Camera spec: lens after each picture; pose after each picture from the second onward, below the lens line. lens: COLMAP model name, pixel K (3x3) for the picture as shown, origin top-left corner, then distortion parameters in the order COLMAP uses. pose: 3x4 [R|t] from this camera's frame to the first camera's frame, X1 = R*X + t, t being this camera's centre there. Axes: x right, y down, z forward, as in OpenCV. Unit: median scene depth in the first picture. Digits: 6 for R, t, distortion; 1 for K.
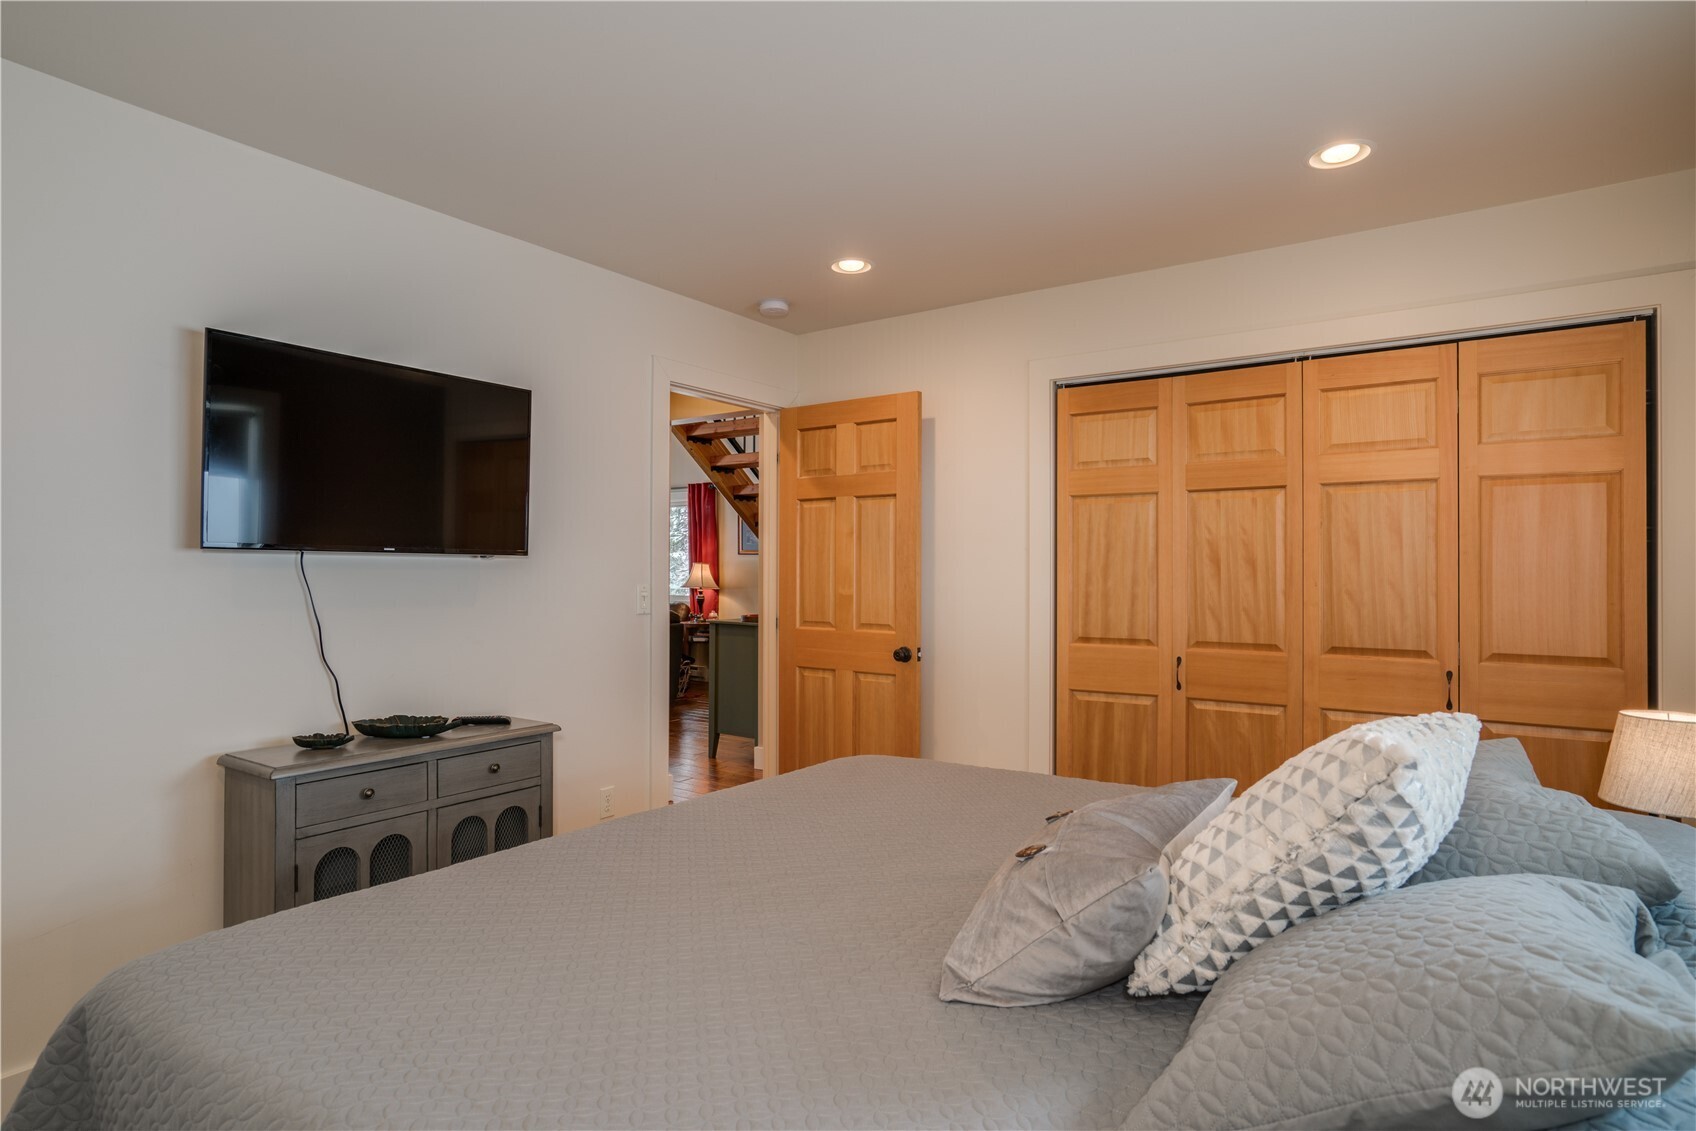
lens RADIAL K [[896.0, 0, 799.1], [0, 896.0, 562.1], [0, 0, 1]] dist [0.024466, 0.000248]
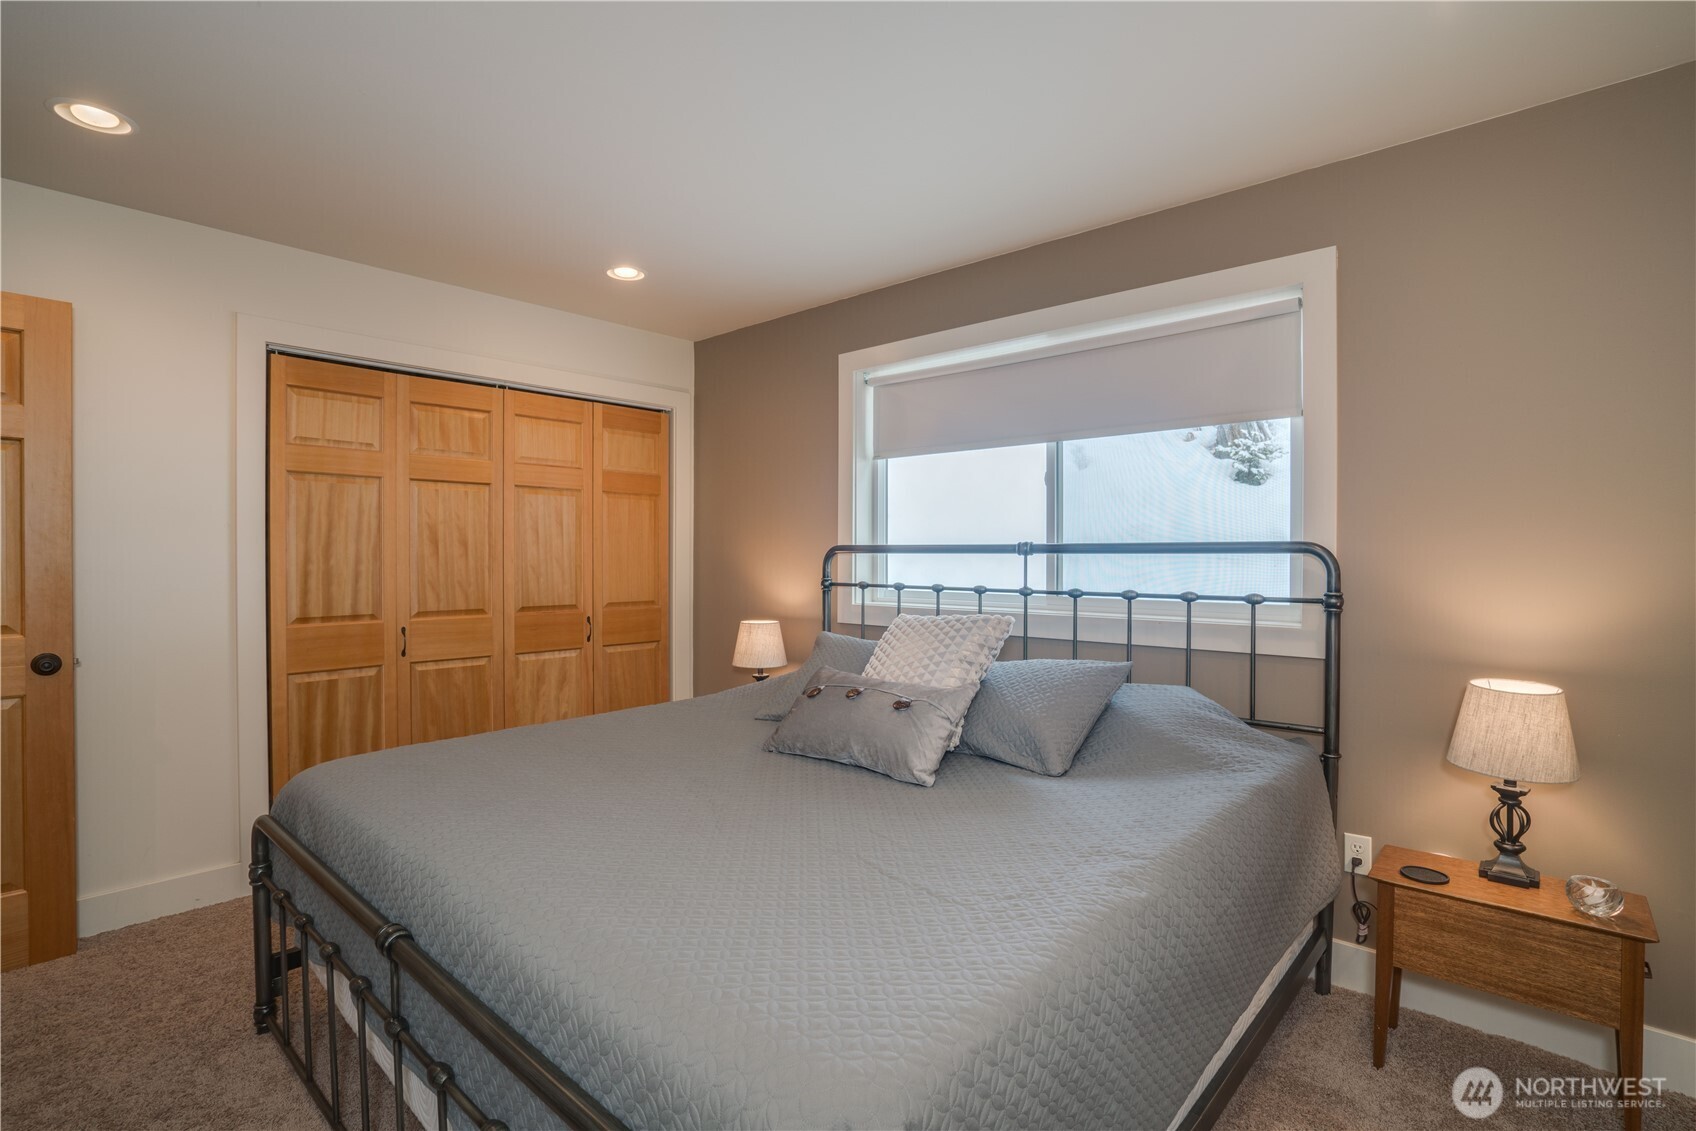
lens RADIAL K [[774.7, 0, 844.7], [0, 774.7, 563.2], [0, 0, 1]] dist [-0.064271, 0.026816]
pose [[0.169353, -0.014985, 0.985442, -0.414864], [-0.017551, 0.999680, 0.018218, -0.000697], [-0.985399, -0.020381, 0.169035, 0.305214]]
